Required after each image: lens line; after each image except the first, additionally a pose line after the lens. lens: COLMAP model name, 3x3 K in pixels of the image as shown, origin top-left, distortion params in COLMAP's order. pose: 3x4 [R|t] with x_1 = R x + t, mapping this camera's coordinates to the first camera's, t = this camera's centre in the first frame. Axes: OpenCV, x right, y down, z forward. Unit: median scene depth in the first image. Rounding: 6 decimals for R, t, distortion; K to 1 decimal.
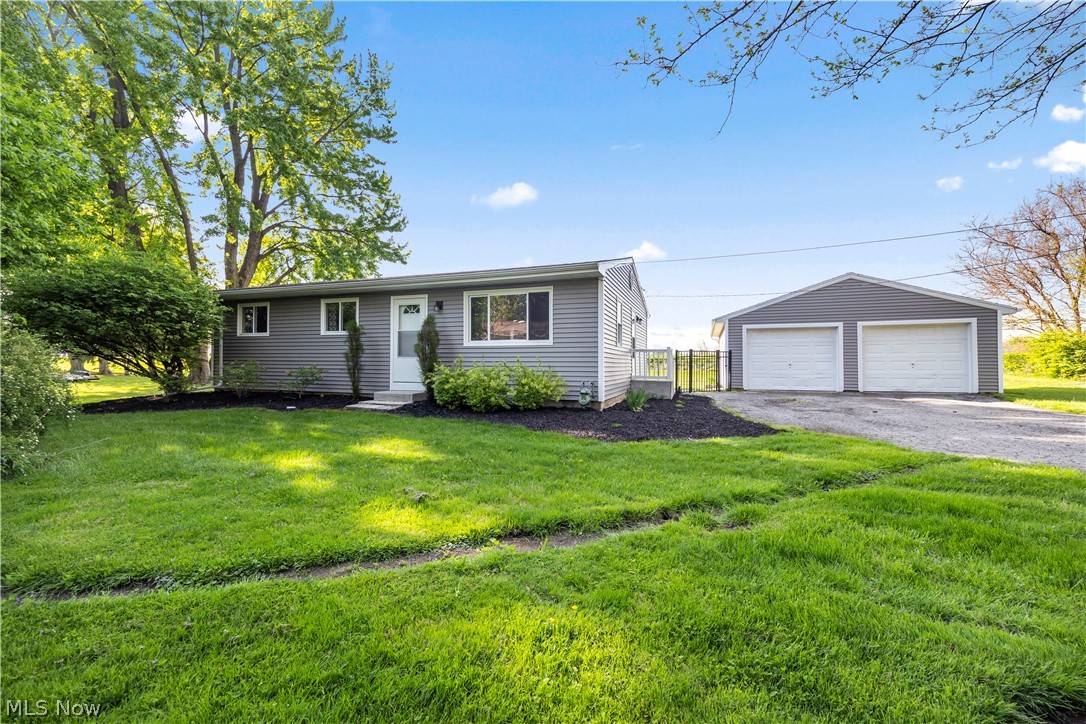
lens RADIAL K [[439.0, 0, 543.0], [0, 439.0, 362.0], [0, 0, 1]] dist [0.006626, -0.001099]
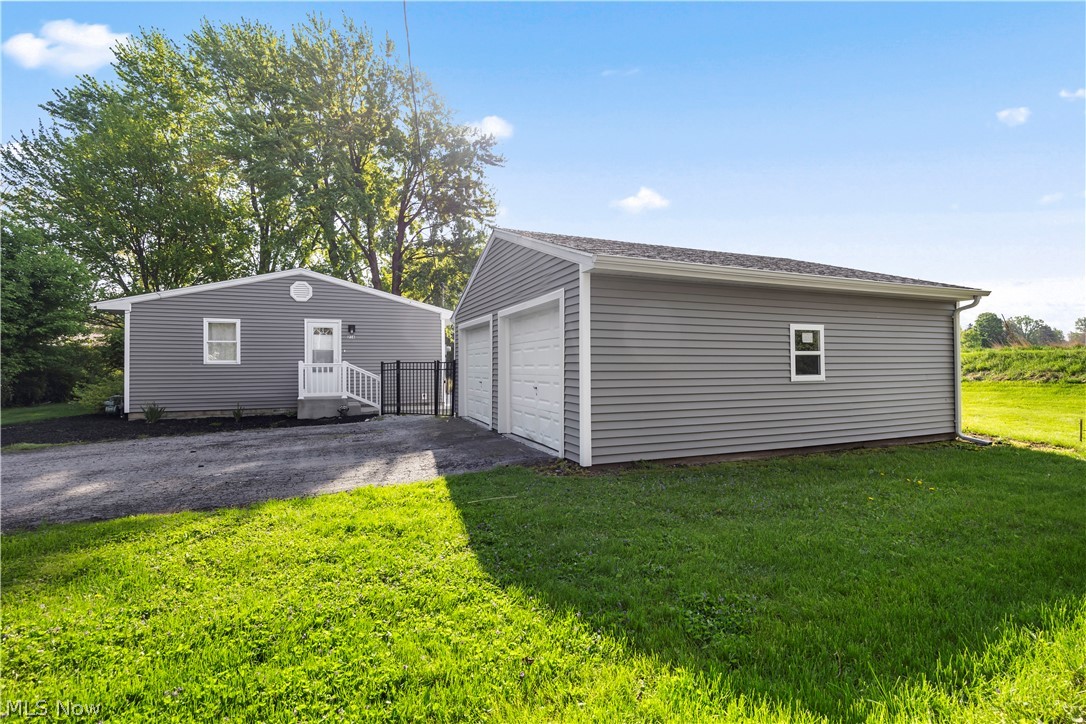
lens RADIAL K [[501.2, 0, 543.0], [0, 501.2, 362.0], [0, 0, 1]] dist [-0.012514, -0.000530]
pose [[0.664150, -0.007795, -0.747559, 1.228925], [0.014274, 0.999896, 0.002255, -0.025387], [0.747463, -0.012168, 0.664192, 0.603571]]
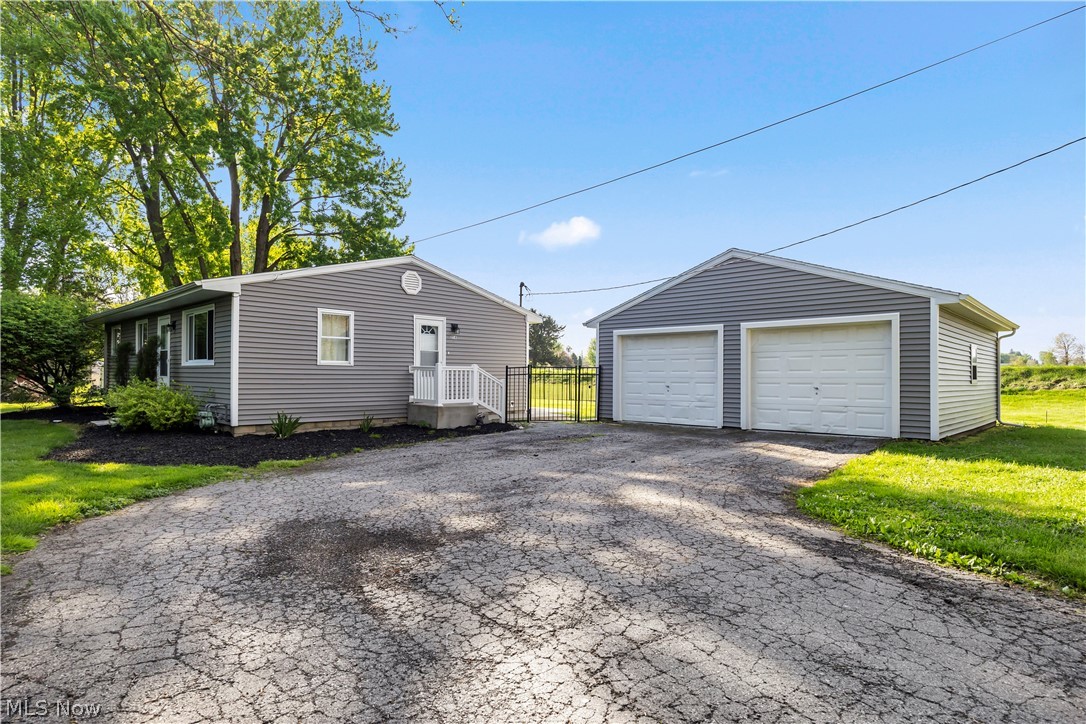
lens RADIAL K [[595.9, 0, 543.0], [0, 595.9, 362.0], [0, 0, 1]] dist [0.000477, -0.000318]
pose [[0.913581, -0.005182, -0.406624, 0.796955], [0.000028, 0.999920, -0.012680, -0.021121], [0.406657, 0.011573, 0.913508, 0.068162]]
